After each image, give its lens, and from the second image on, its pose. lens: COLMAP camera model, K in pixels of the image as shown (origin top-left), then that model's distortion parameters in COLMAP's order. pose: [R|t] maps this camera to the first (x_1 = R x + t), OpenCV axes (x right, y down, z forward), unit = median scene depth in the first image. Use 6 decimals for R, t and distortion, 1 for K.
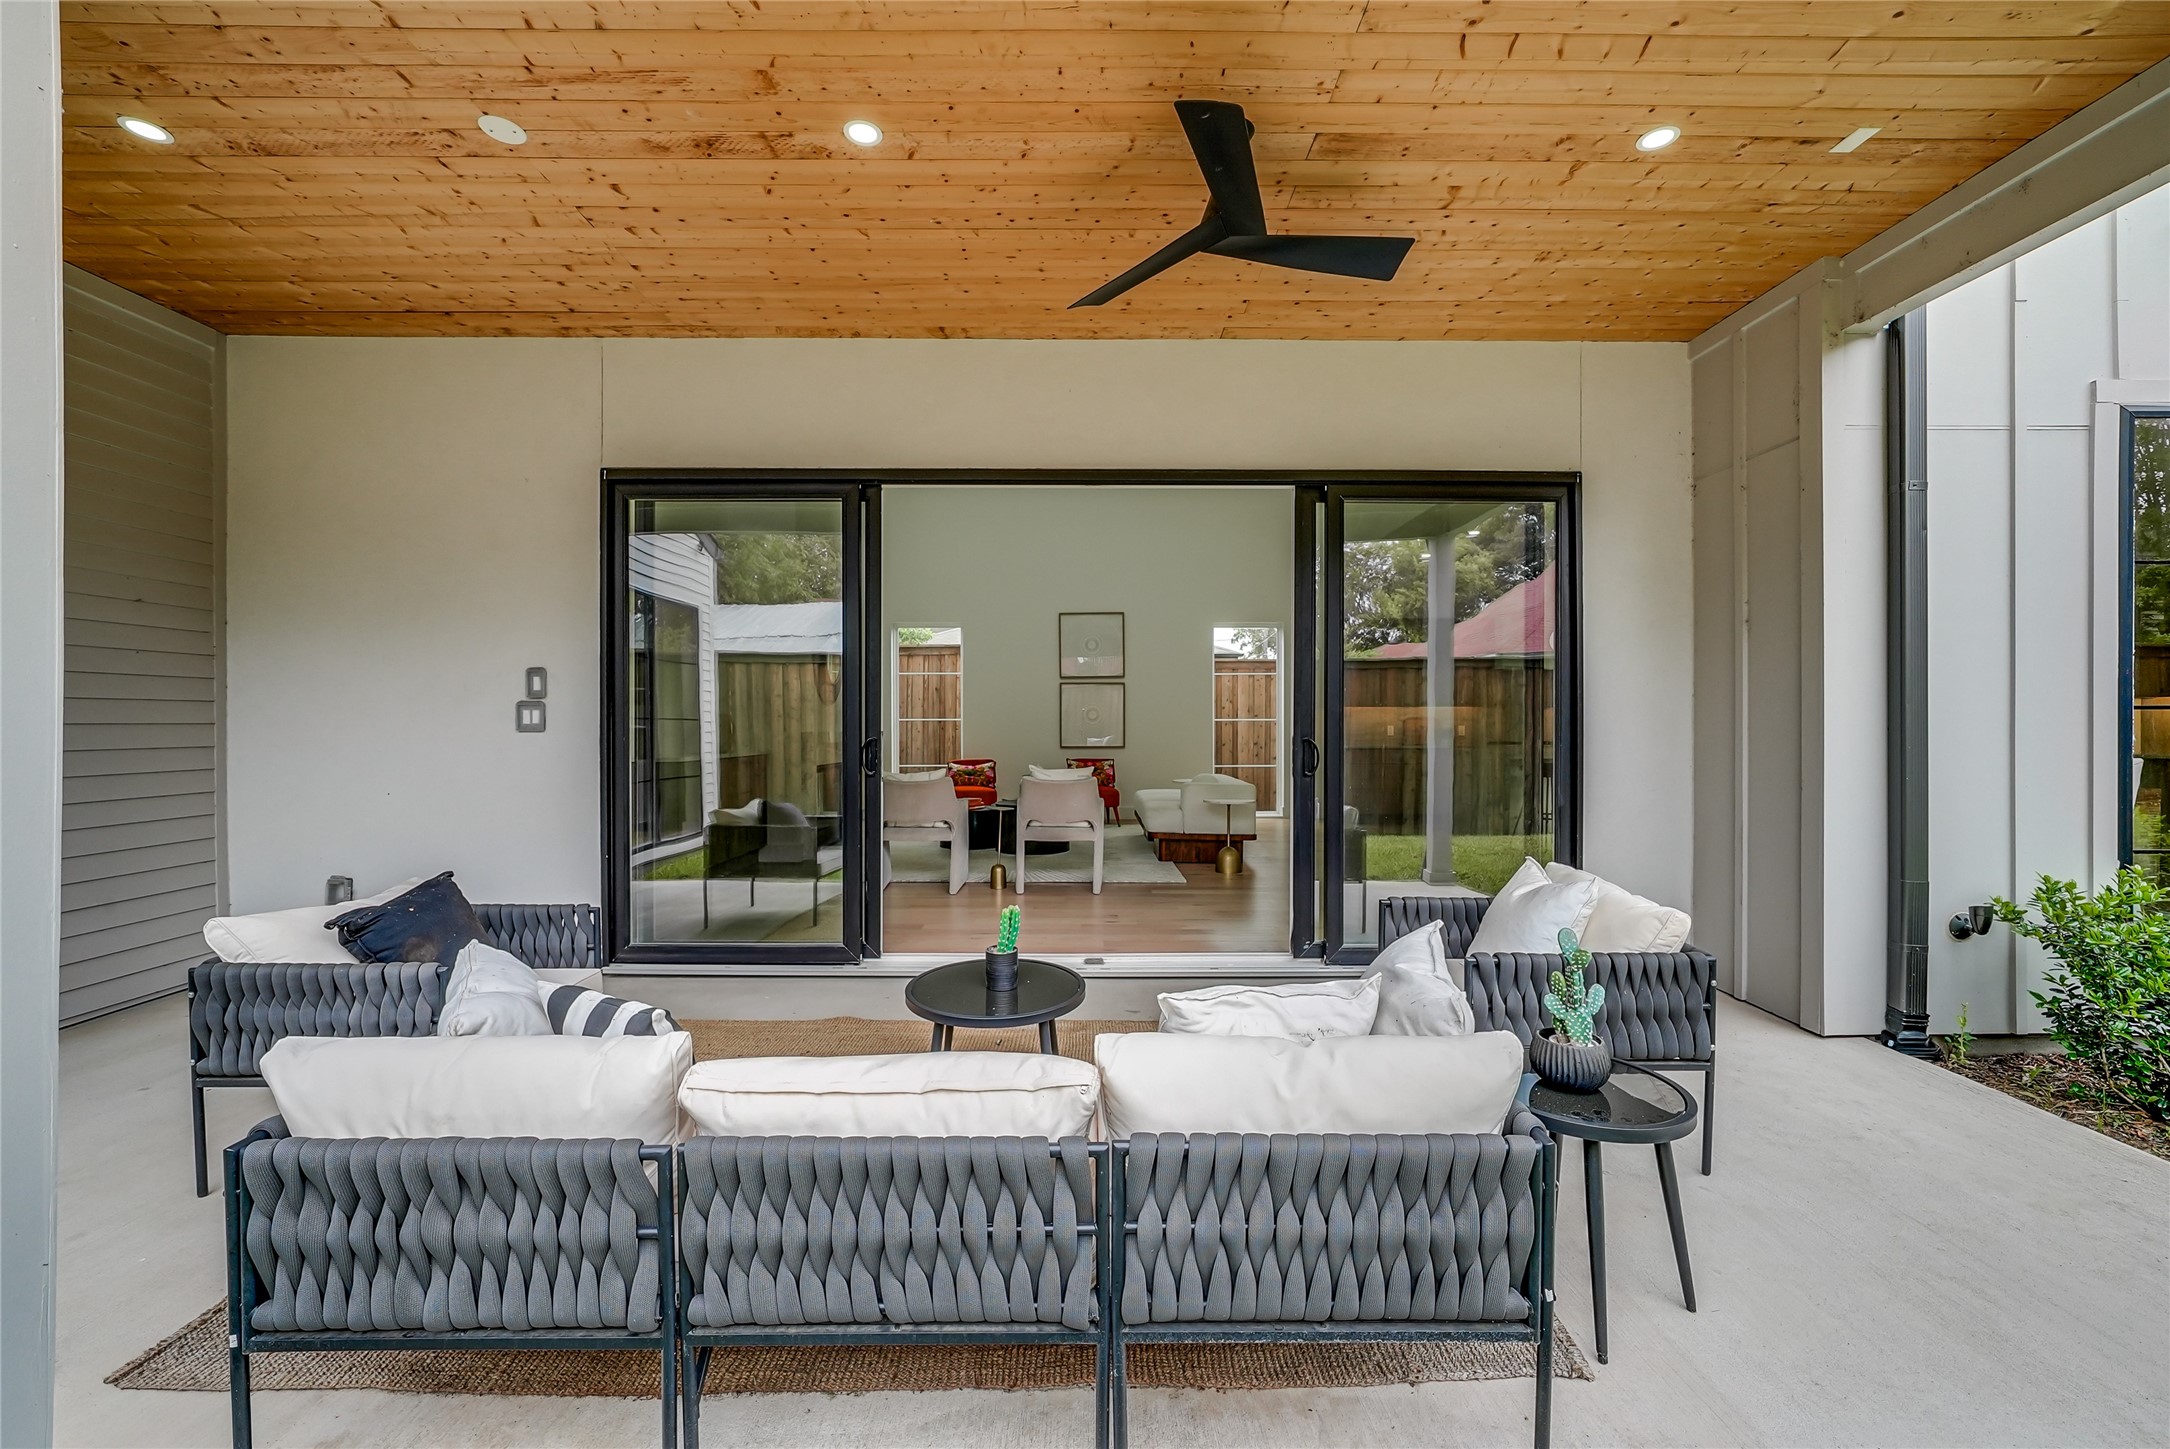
lens RADIAL K [[840.2, 0, 1085.0], [0, 840.2, 724.5], [0, 0, 1]] dist [-0.007761, 0.000087]
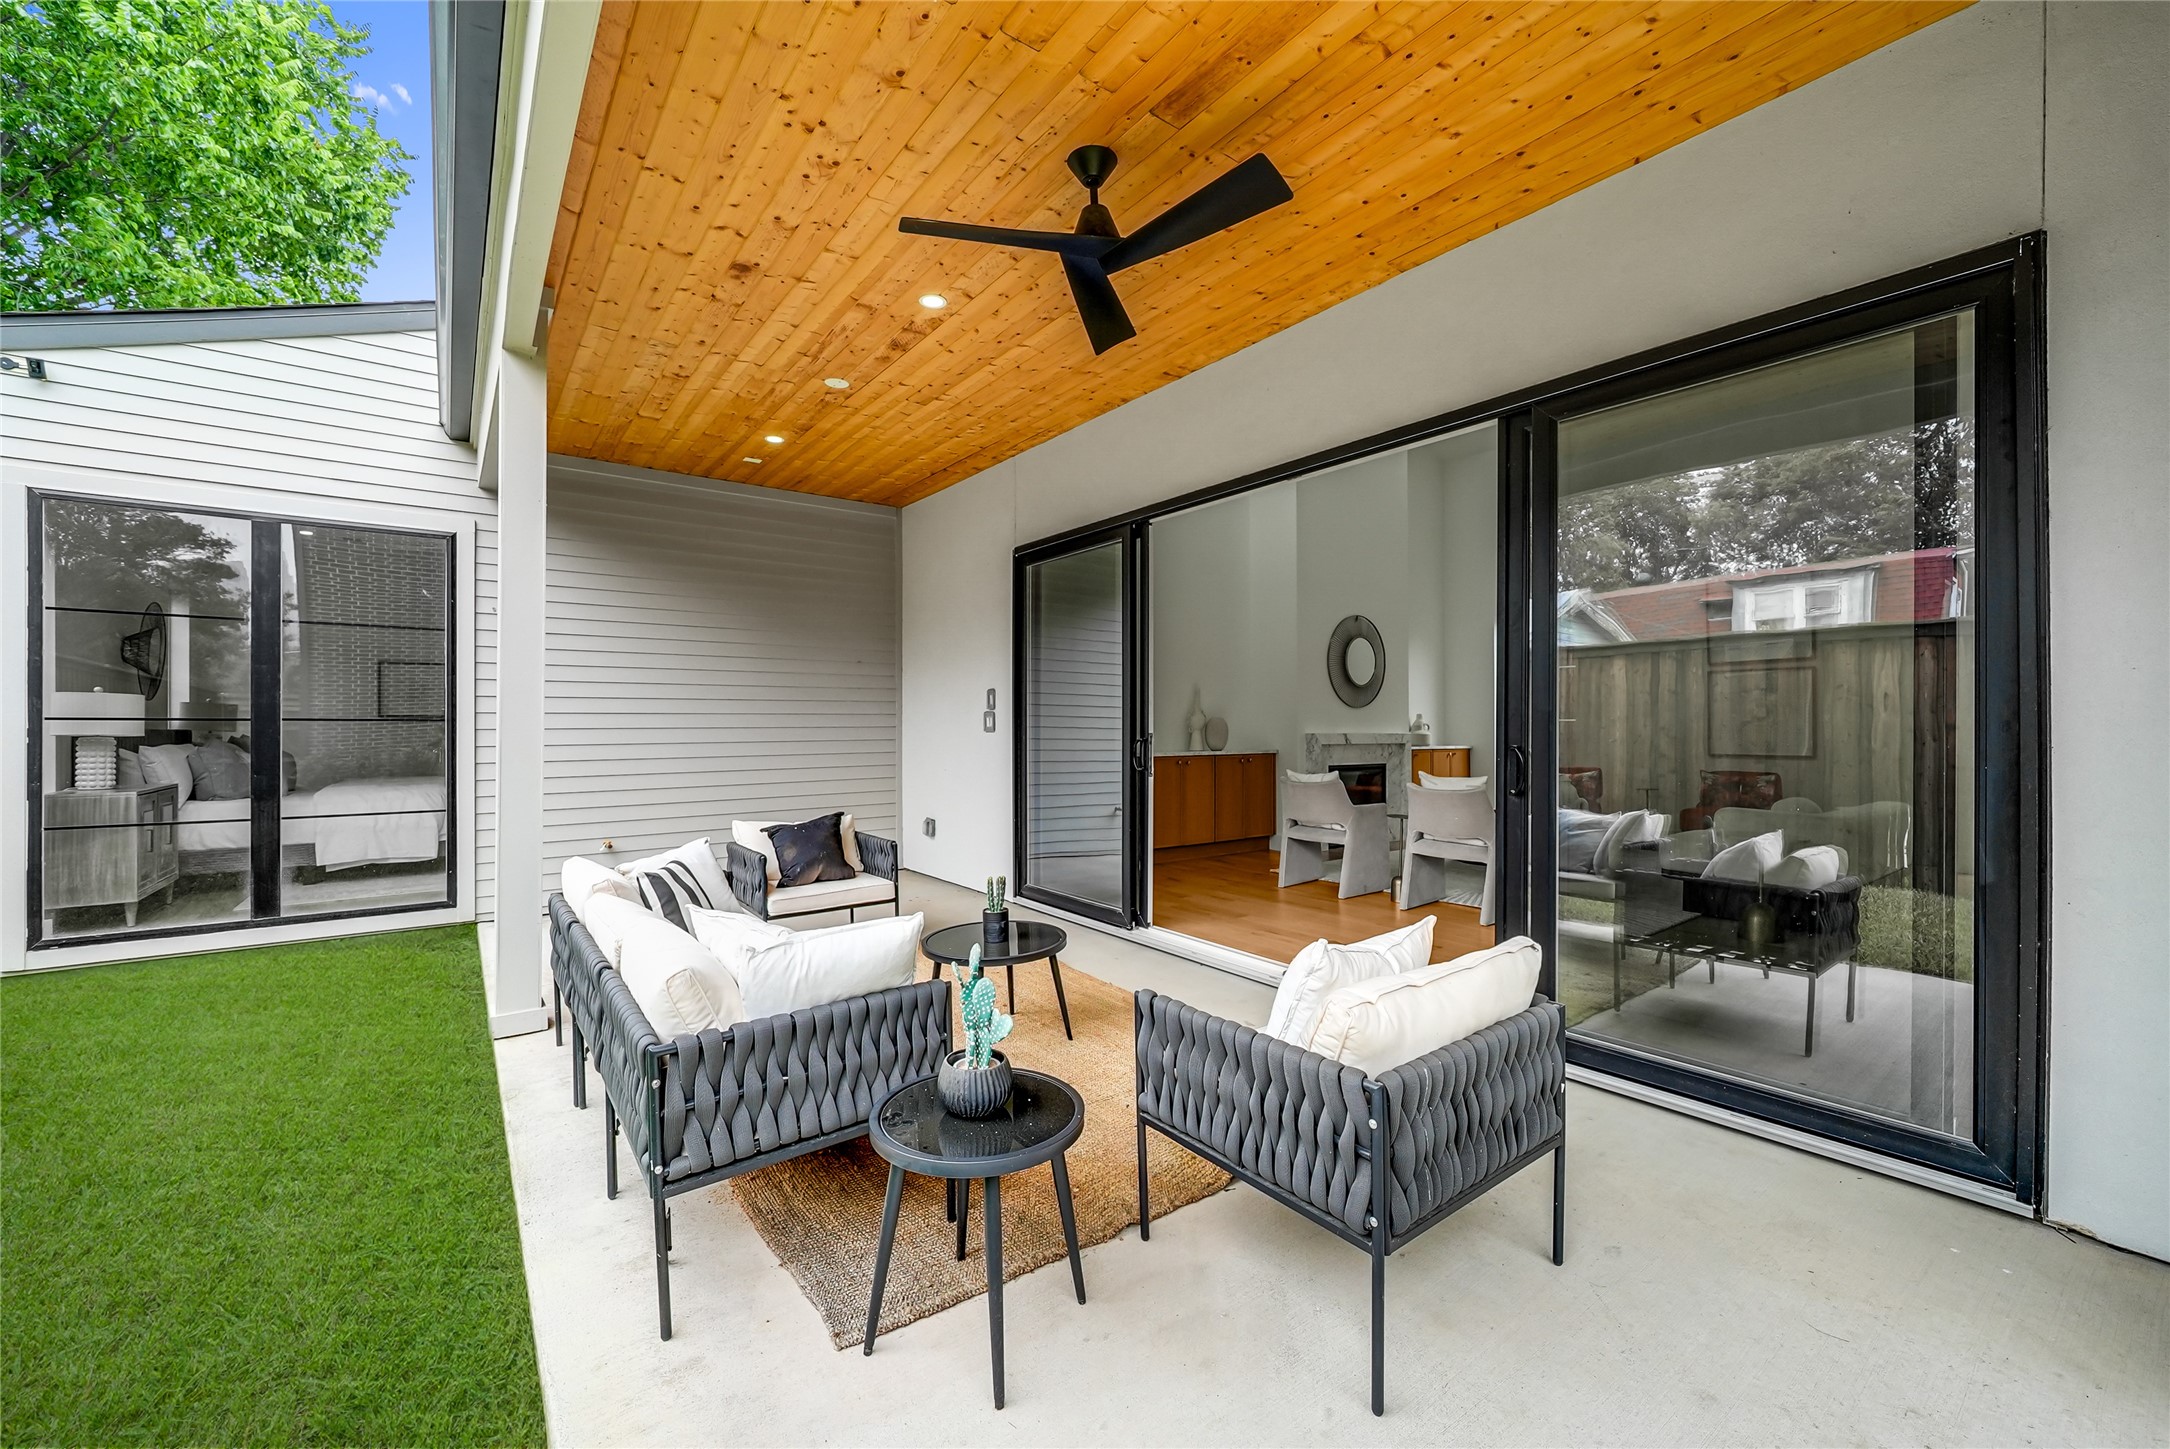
lens RADIAL K [[840.2, 0, 1085.0], [0, 840.2, 724.5], [0, 0, 1]] dist [-0.007761, 0.000087]
pose [[0.600769, -0.001351, -0.799421, 0.708334], [-0.001726, 0.999994, -0.002987, -0.000658], [0.799421, 0.003174, 0.600763, 0.261394]]
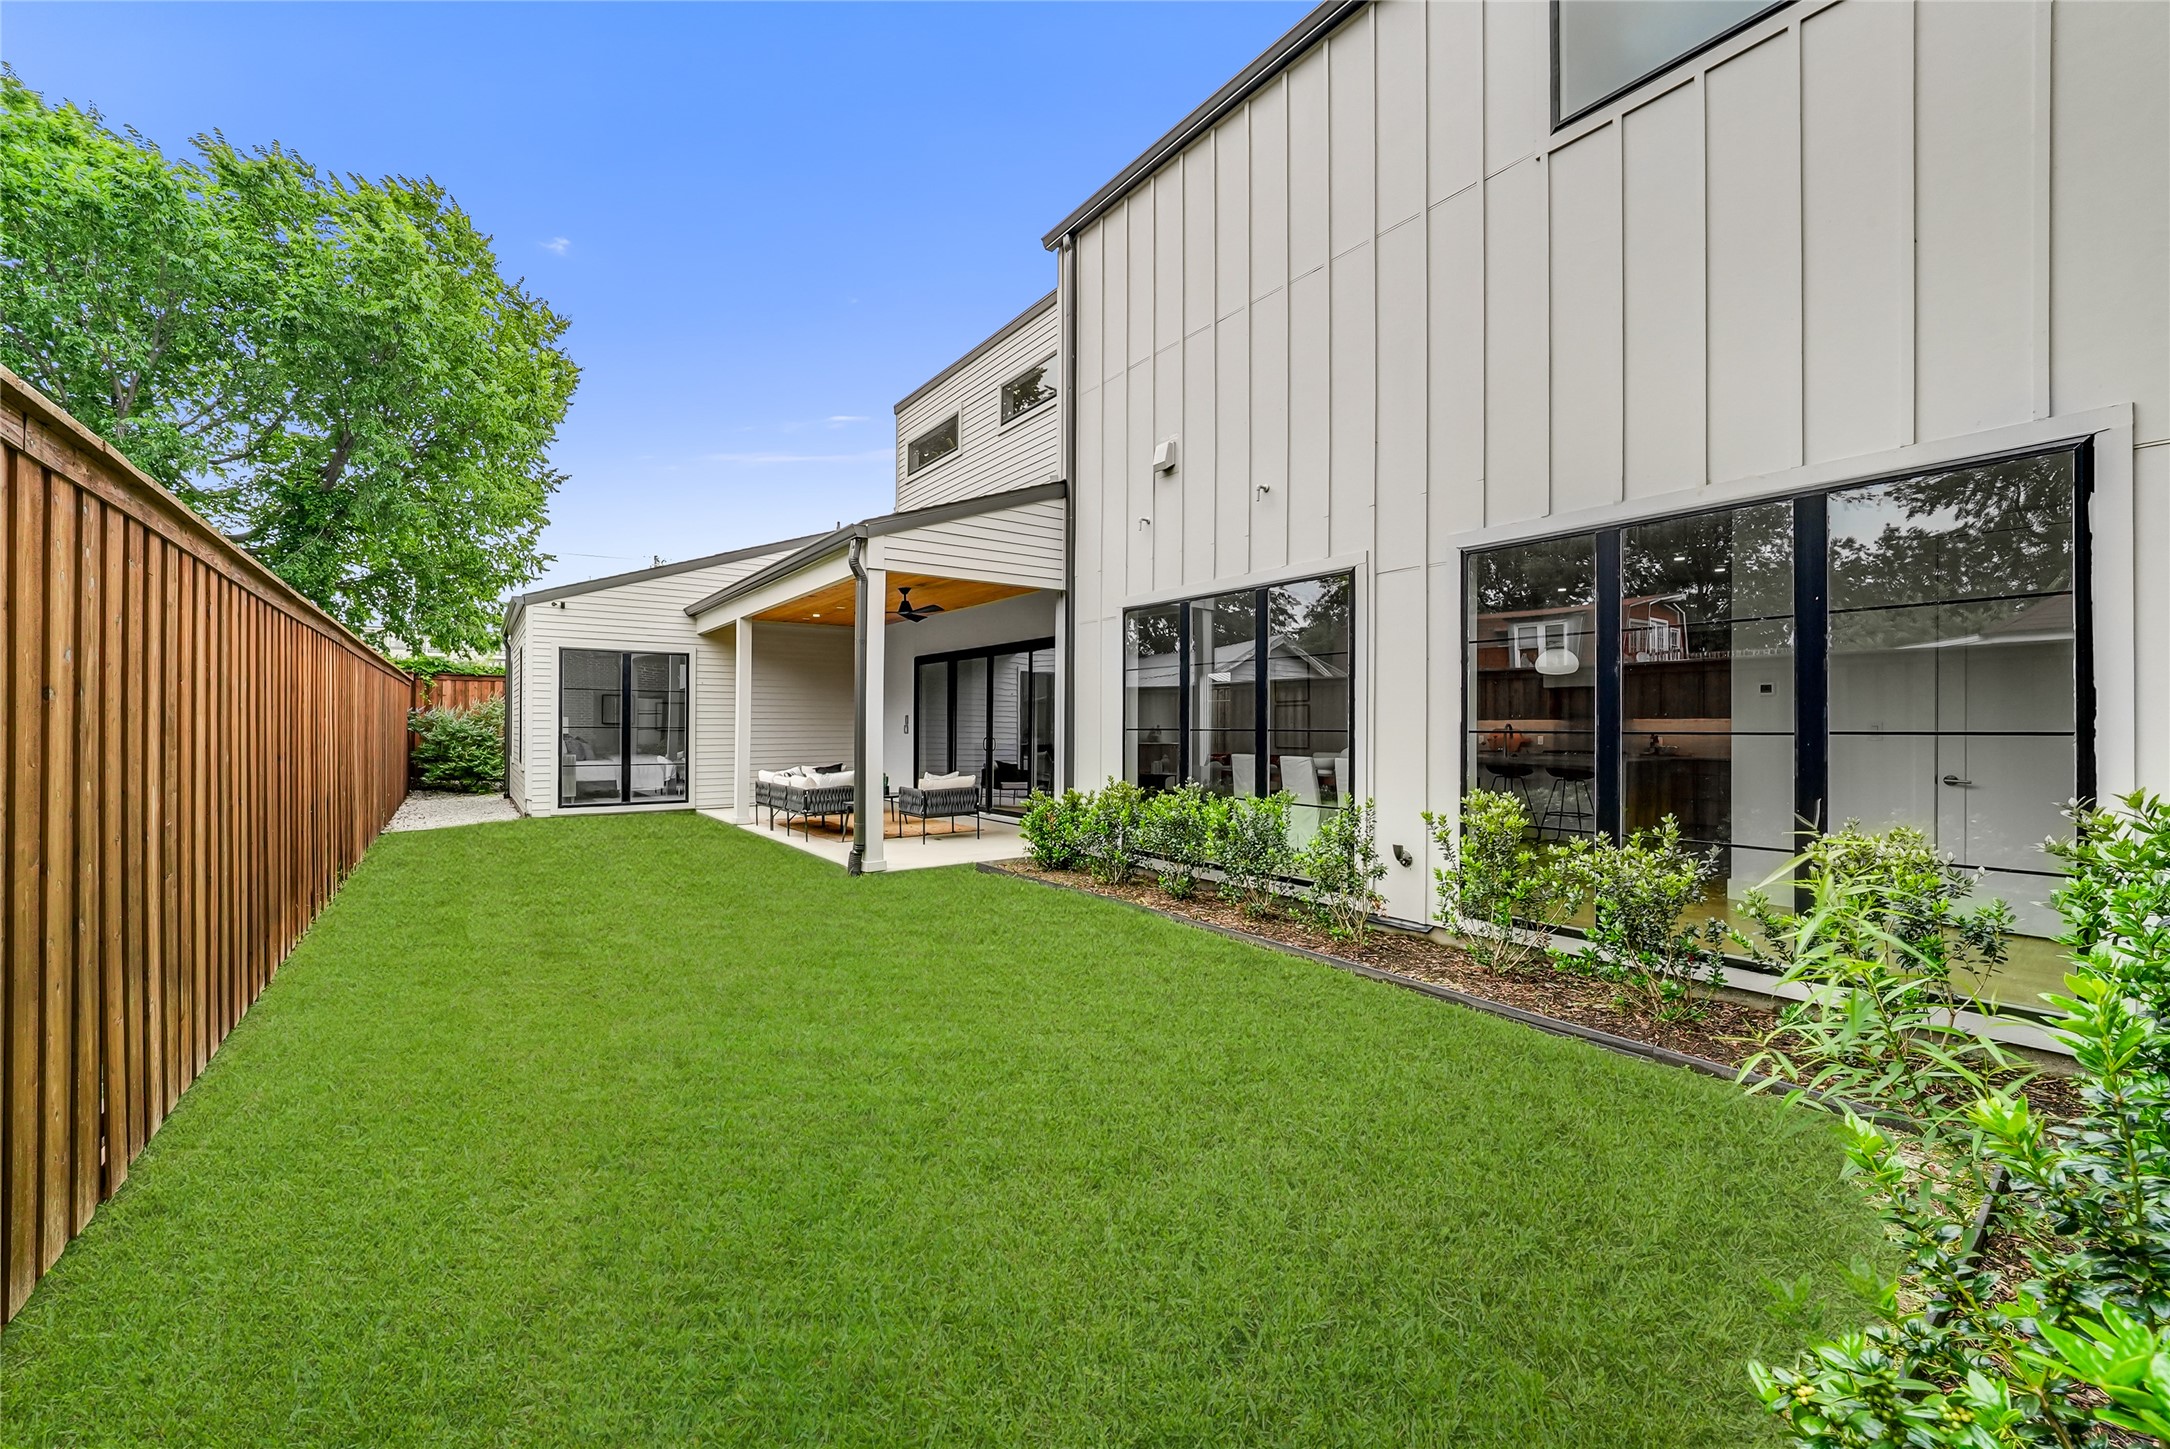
lens RADIAL K [[840.2, 0, 1085.0], [0, 840.2, 724.5], [0, 0, 1]] dist [-0.007761, 0.000087]
pose [[0.588714, -0.001183, -0.808340, 2.795403], [-0.001198, 0.999997, -0.002336, -0.017304], [0.808340, 0.002343, 0.588711, -0.480127]]
